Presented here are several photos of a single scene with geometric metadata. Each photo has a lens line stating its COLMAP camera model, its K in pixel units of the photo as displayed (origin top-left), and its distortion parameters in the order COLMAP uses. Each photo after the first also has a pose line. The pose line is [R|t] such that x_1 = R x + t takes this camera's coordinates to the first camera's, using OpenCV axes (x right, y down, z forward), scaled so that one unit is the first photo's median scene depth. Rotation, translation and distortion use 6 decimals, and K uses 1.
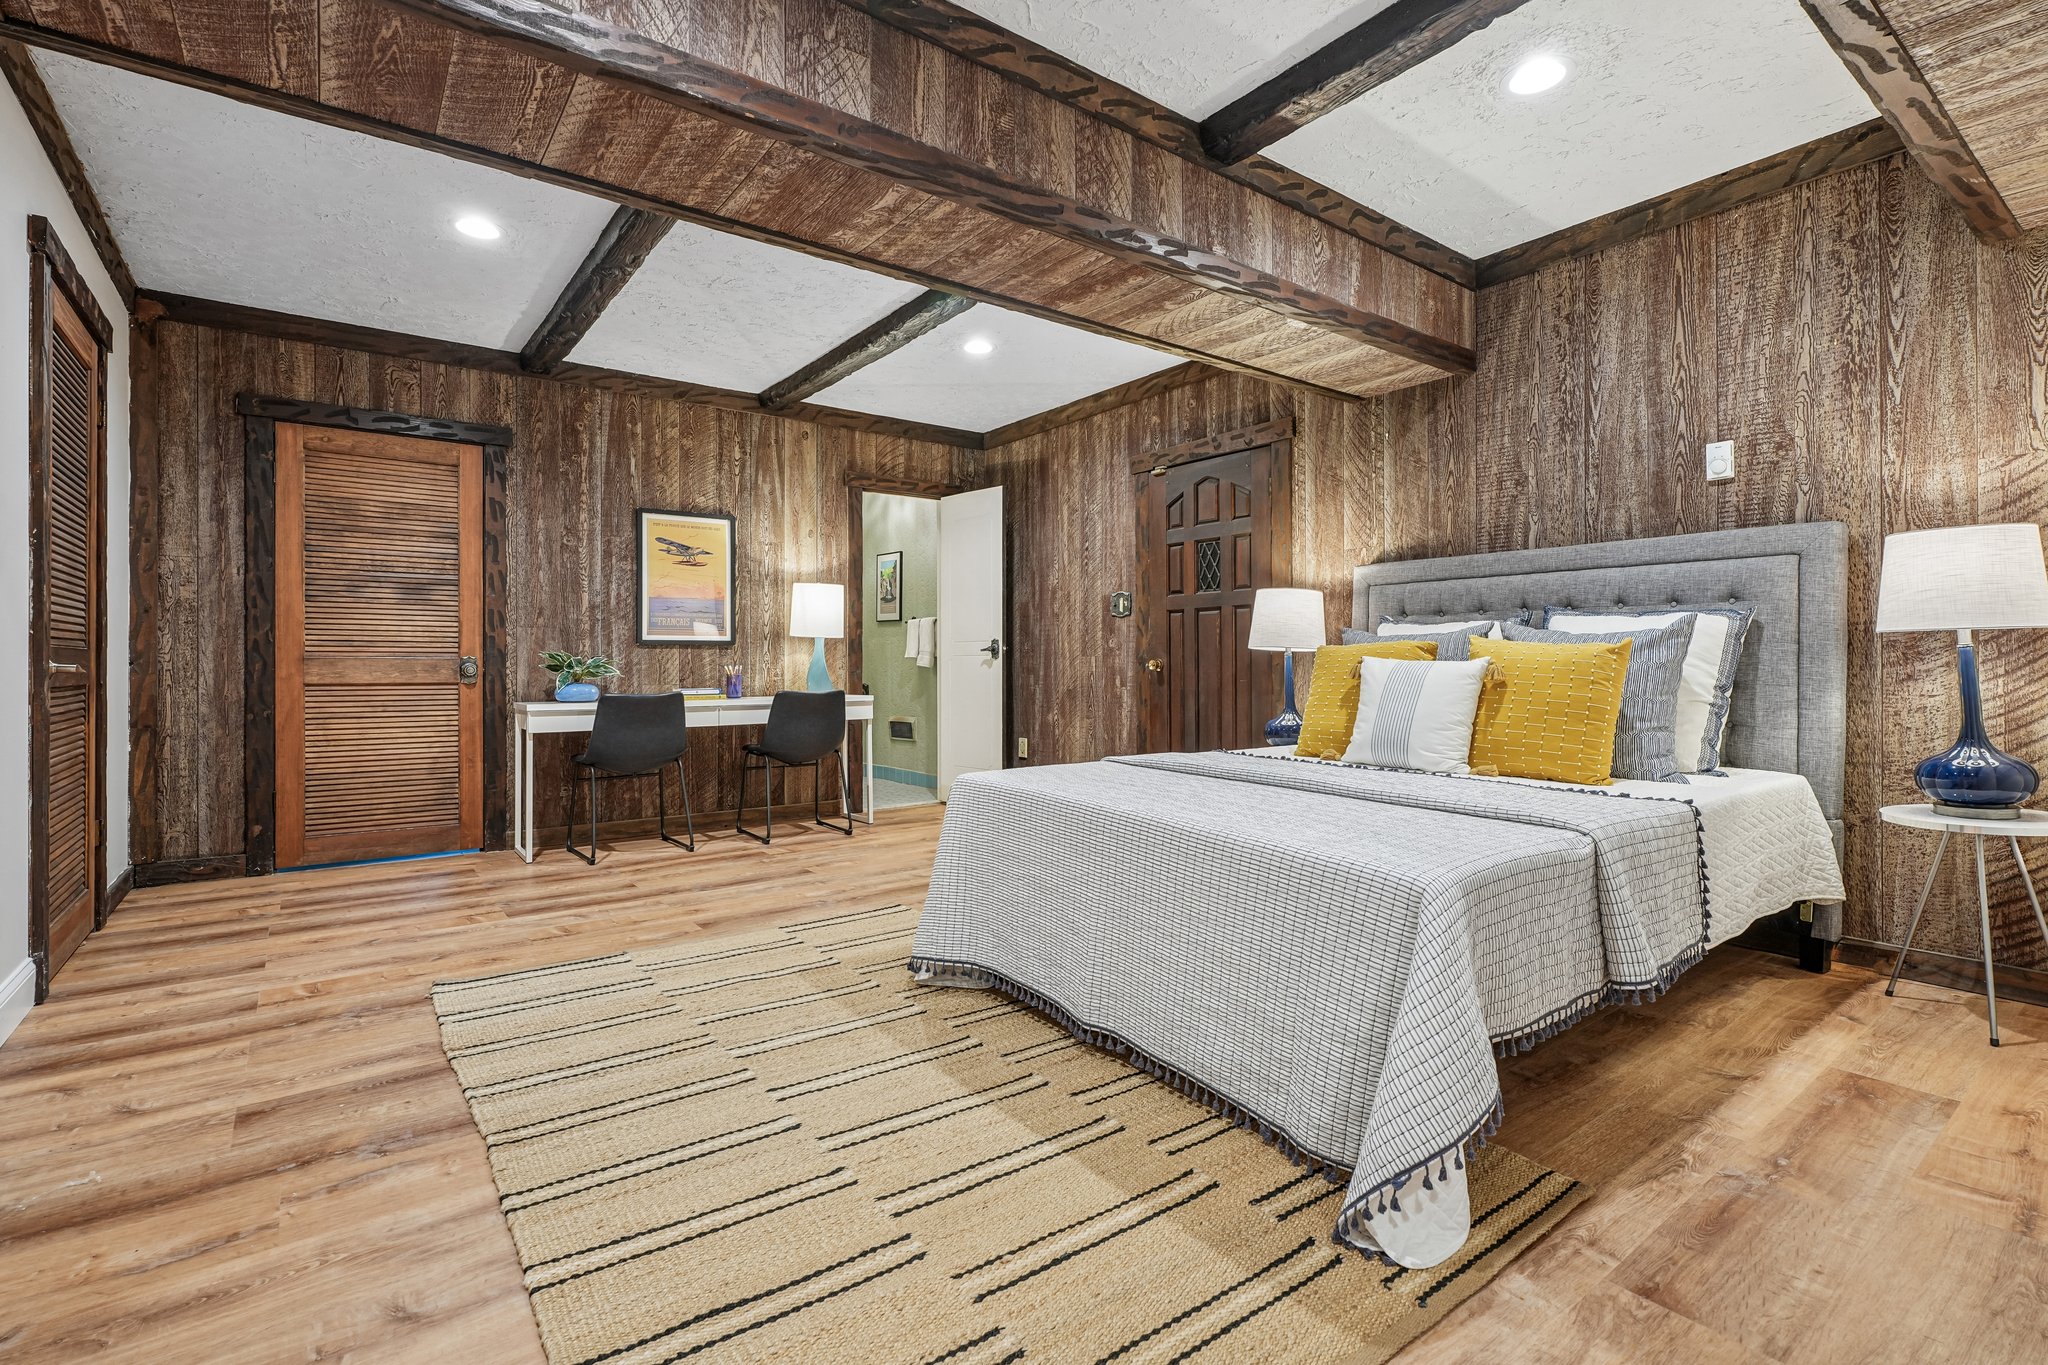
lens RADIAL K [[943.1, 0, 1029.9], [0, 943.1, 676.7], [0, 0, 1]] dist [-0.008484, 0.001913]
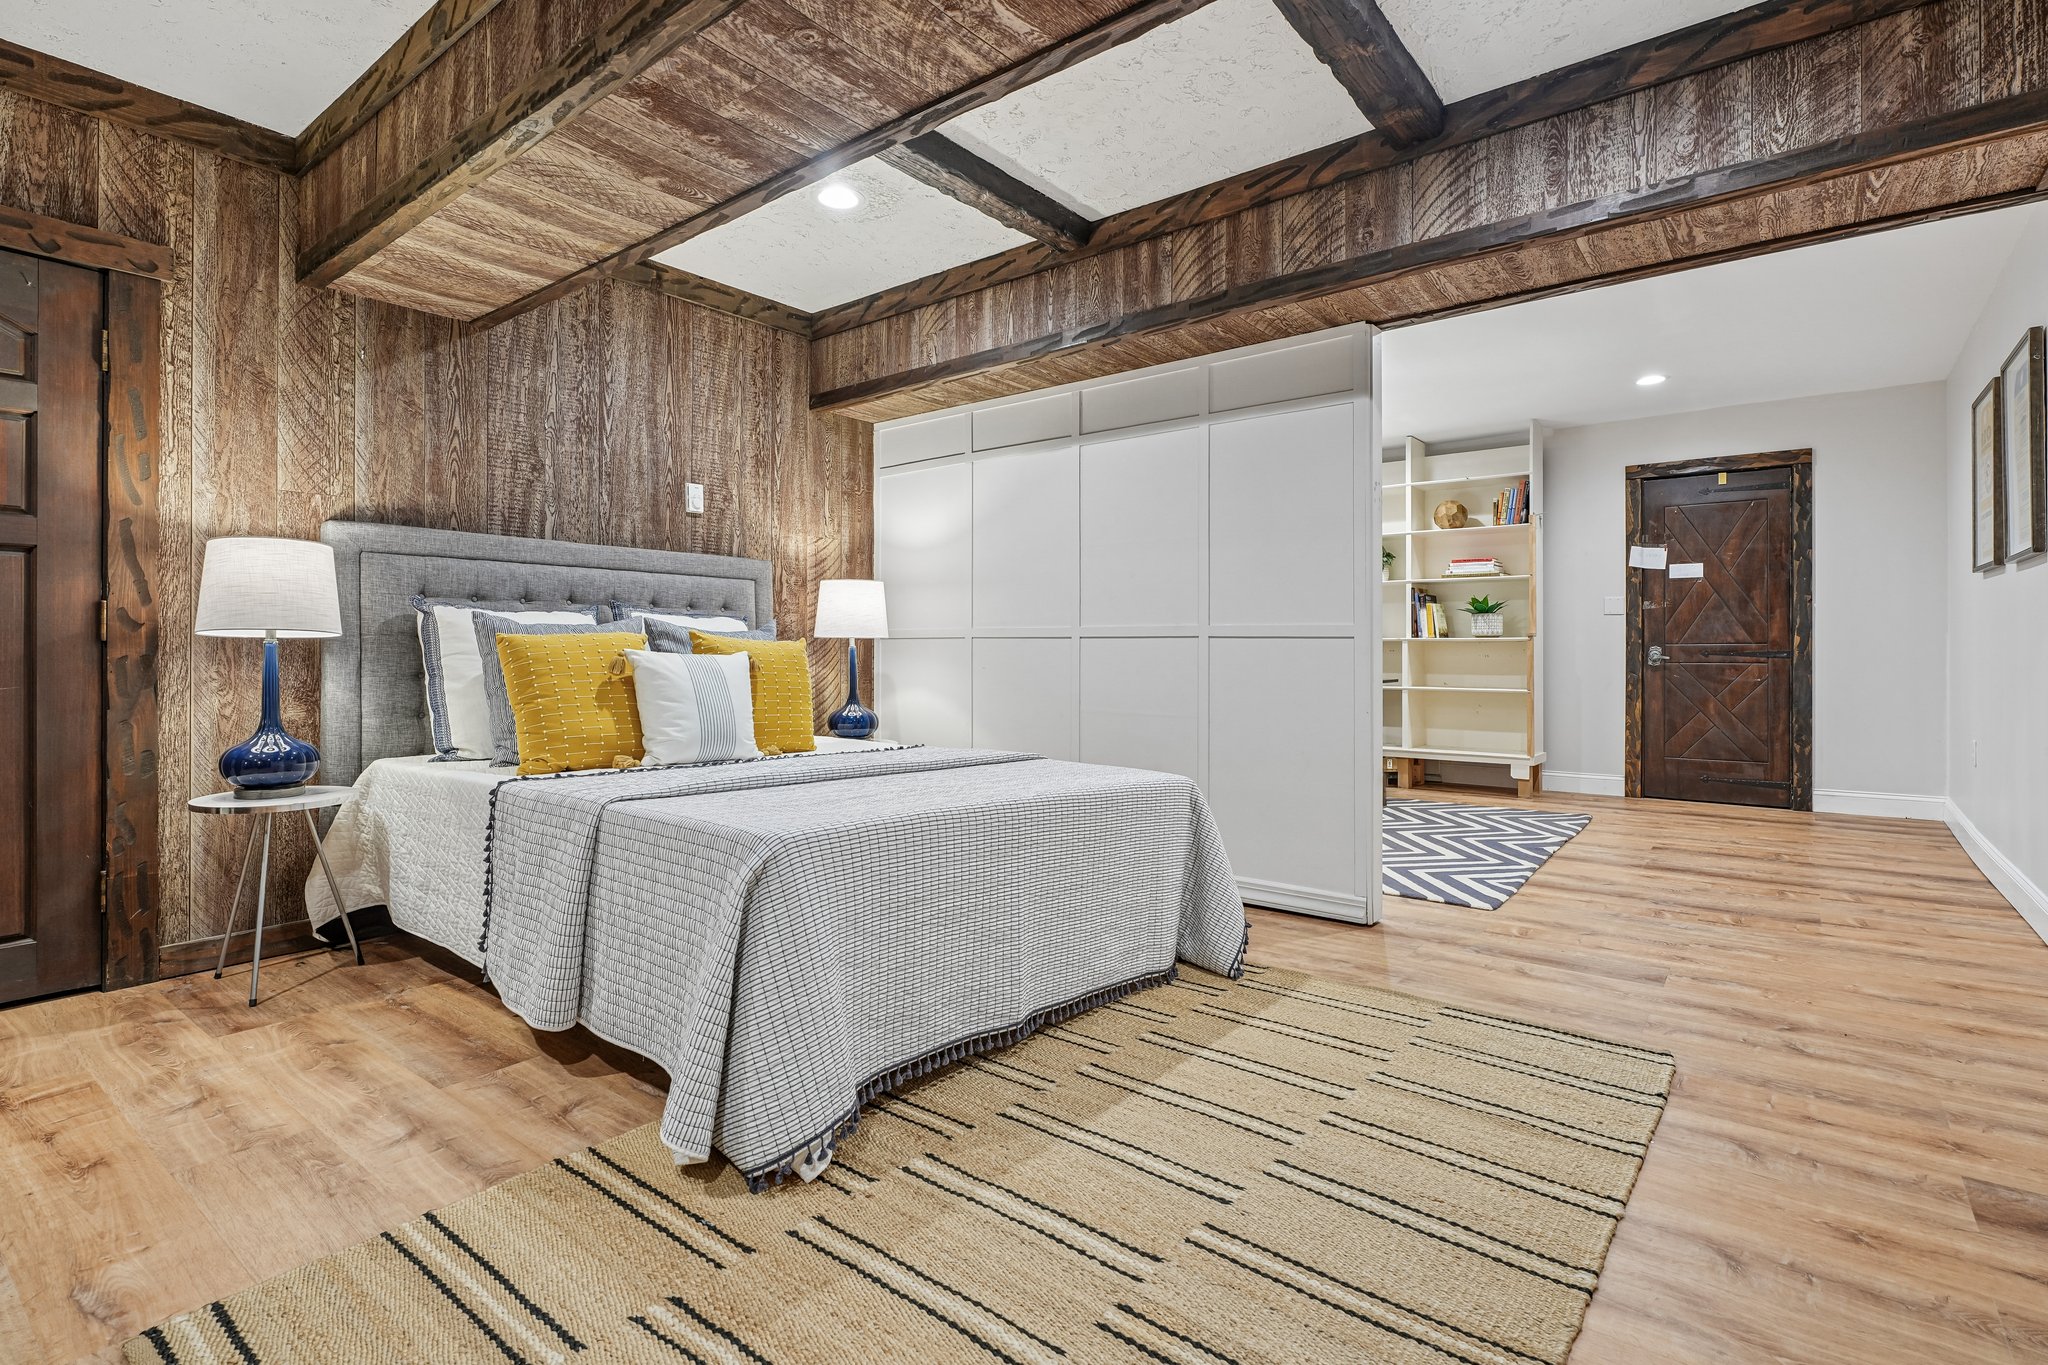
lens RADIAL K [[995.4, 0, 1027.9], [0, 995.4, 660.4], [0, 0, 1]] dist [0.004436, -0.000303]
pose [[-0.252125, -0.004407, 0.967685, -0.632579], [0.009764, 0.999927, 0.007098, -0.013535], [-0.967645, 0.011238, -0.252063, 0.828020]]
